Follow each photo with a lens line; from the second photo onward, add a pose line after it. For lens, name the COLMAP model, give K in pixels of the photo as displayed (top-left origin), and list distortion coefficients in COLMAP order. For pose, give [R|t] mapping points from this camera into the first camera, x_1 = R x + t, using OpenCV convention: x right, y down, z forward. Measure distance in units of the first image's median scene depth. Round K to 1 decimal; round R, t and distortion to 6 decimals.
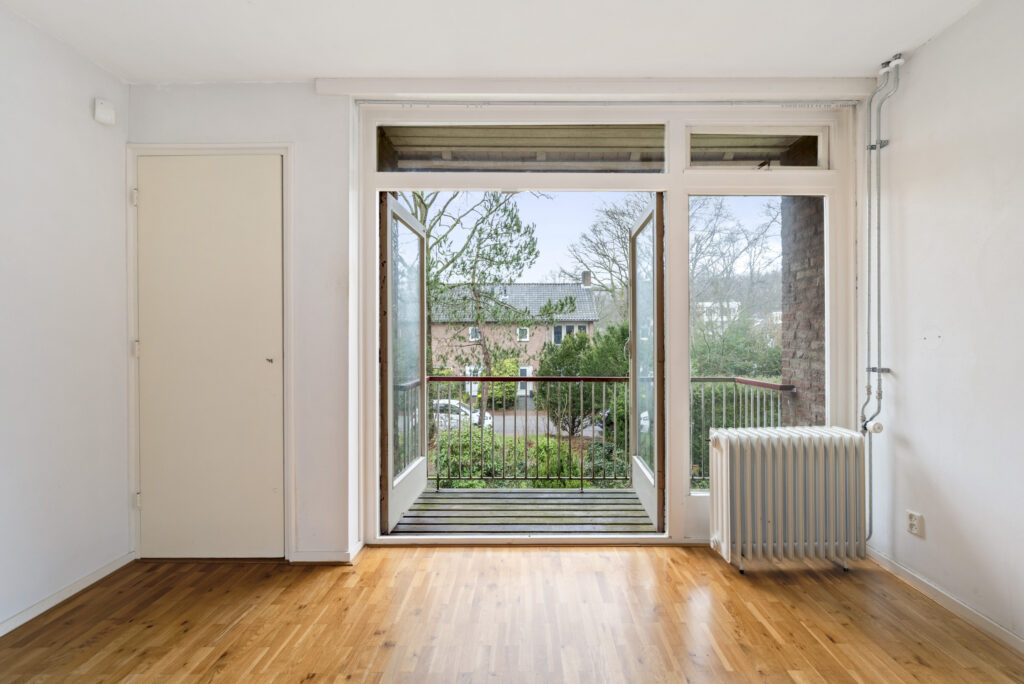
lens RADIAL K [[435.4, 0, 529.3], [0, 435.4, 336.7], [0, 0, 1]] dist [-0.001997, -0.000019]
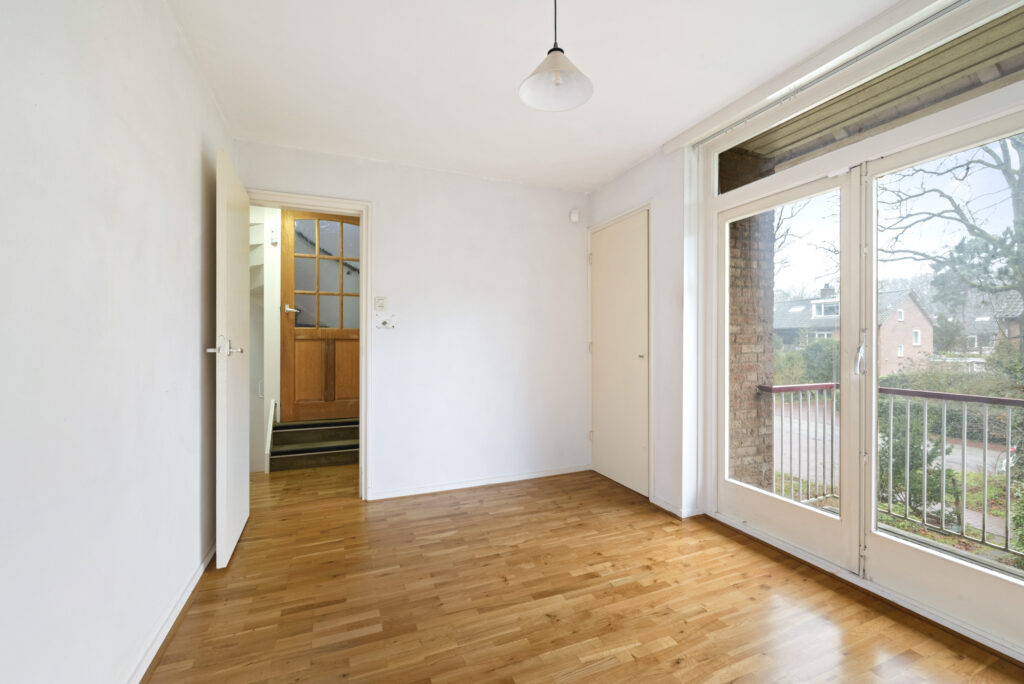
lens RADIAL K [[420.5, 0, 512.0], [0, 420.5, 342.0], [0, 0, 1]] dist [-0.001072, -0.000012]
pose [[0.383015, 0.001178, -0.923741, 0.511203], [0.001721, 0.999997, 0.001989, 0.004220], [0.923741, -0.002351, 0.383012, 0.079100]]
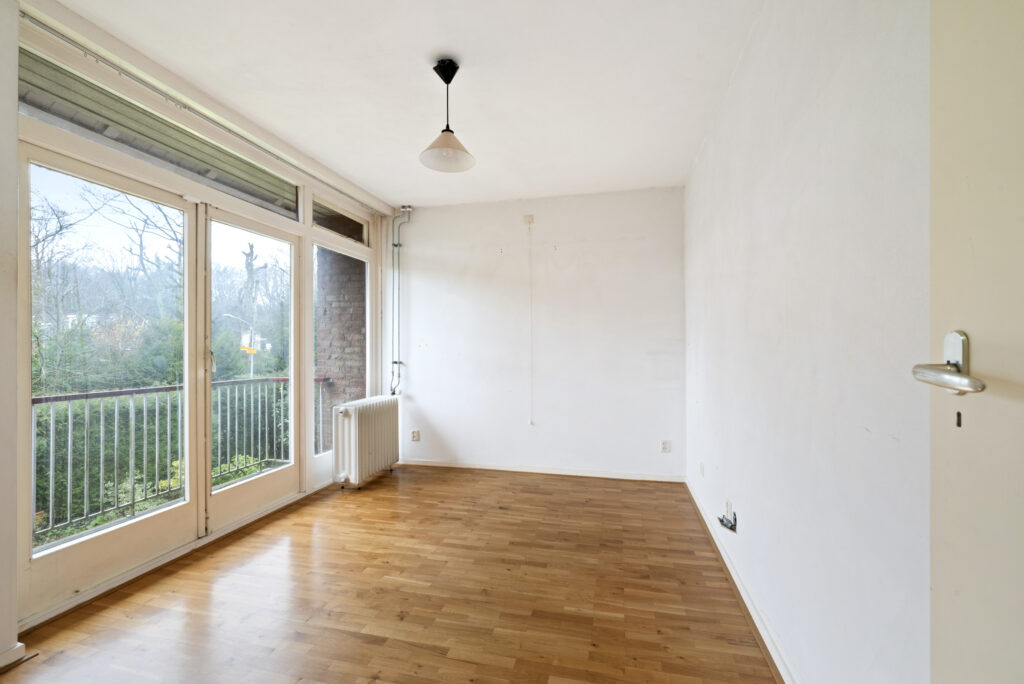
lens RADIAL K [[440.7, 0, 512.0], [0, 440.7, 342.0], [0, 0, 1]] dist [-0.000080, -0.000059]
pose [[0.236954, 0.011008, 0.971459, -0.907101], [-0.003082, 0.999939, -0.010579, 0.004576], [-0.971516, -0.000487, 0.236973, 0.045266]]
